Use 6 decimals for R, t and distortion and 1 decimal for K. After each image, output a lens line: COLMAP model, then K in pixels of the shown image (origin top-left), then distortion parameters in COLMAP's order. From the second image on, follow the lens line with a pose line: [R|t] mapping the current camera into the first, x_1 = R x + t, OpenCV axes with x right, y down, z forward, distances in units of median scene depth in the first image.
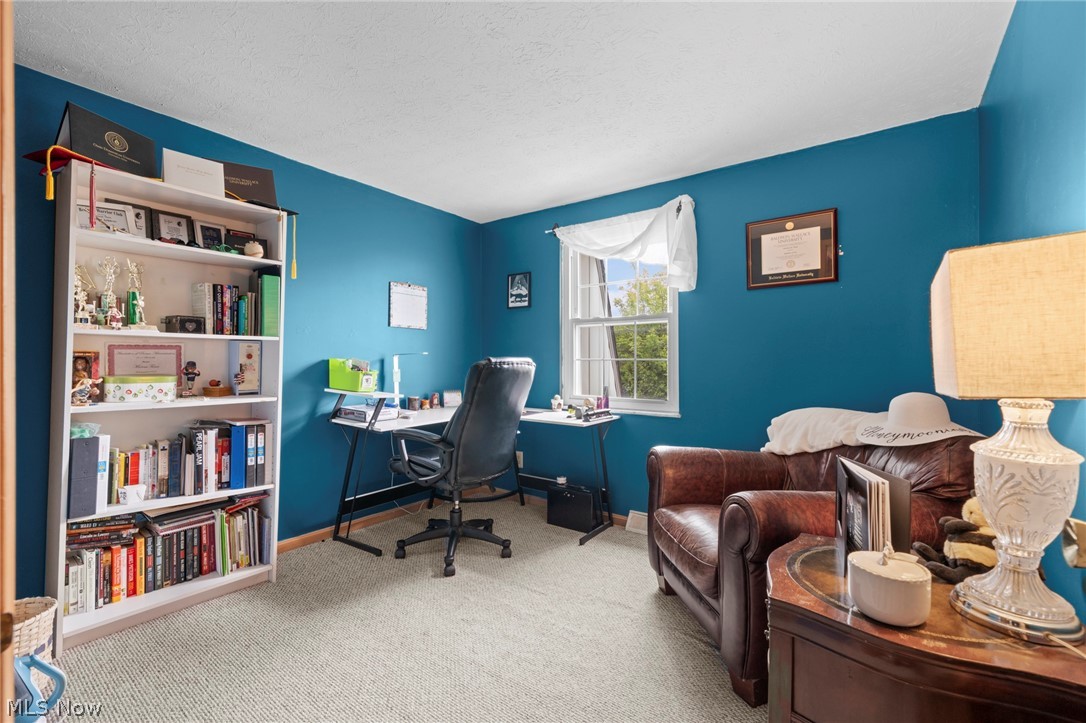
lens RADIAL K [[468.2, 0, 542.2], [0, 468.2, 360.0], [0, 0, 1]] dist [-0.000936, -0.001739]
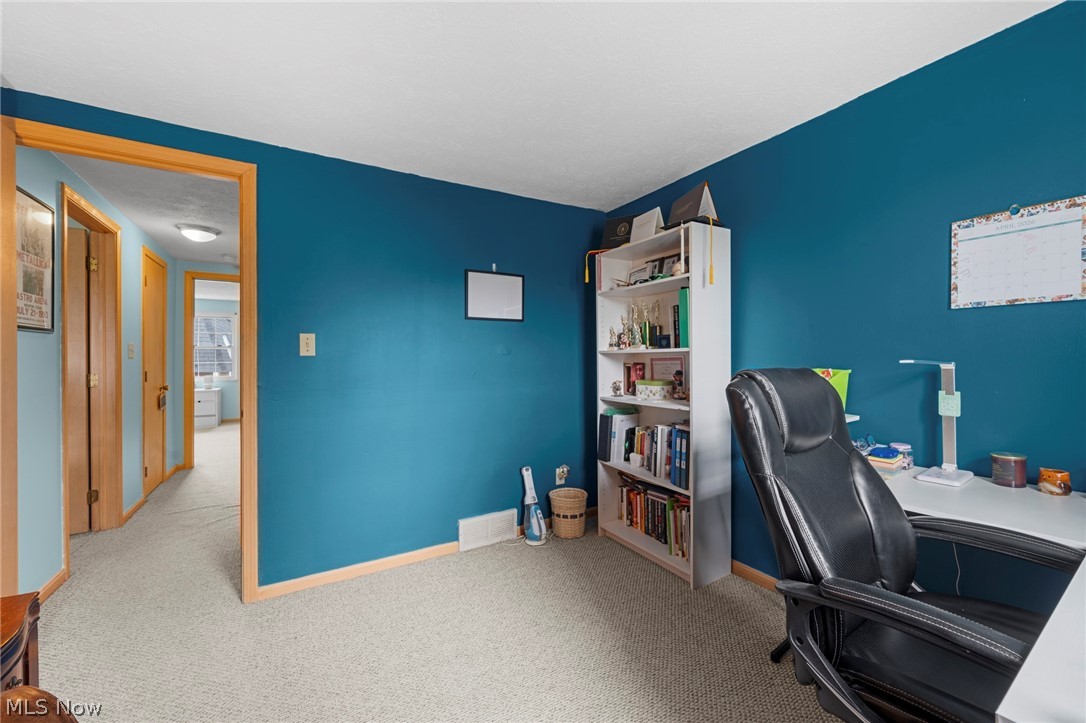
lens RADIAL K [[422.2, 0, 544.4], [0, 422.2, 361.1], [0, 0, 1]] dist [-0.004226, -0.000395]
pose [[-0.381071, 0.005361, -0.924530, 0.430307], [0.014809, 0.999890, -0.000306, -0.027725], [0.924427, -0.013808, -0.381109, 1.158498]]
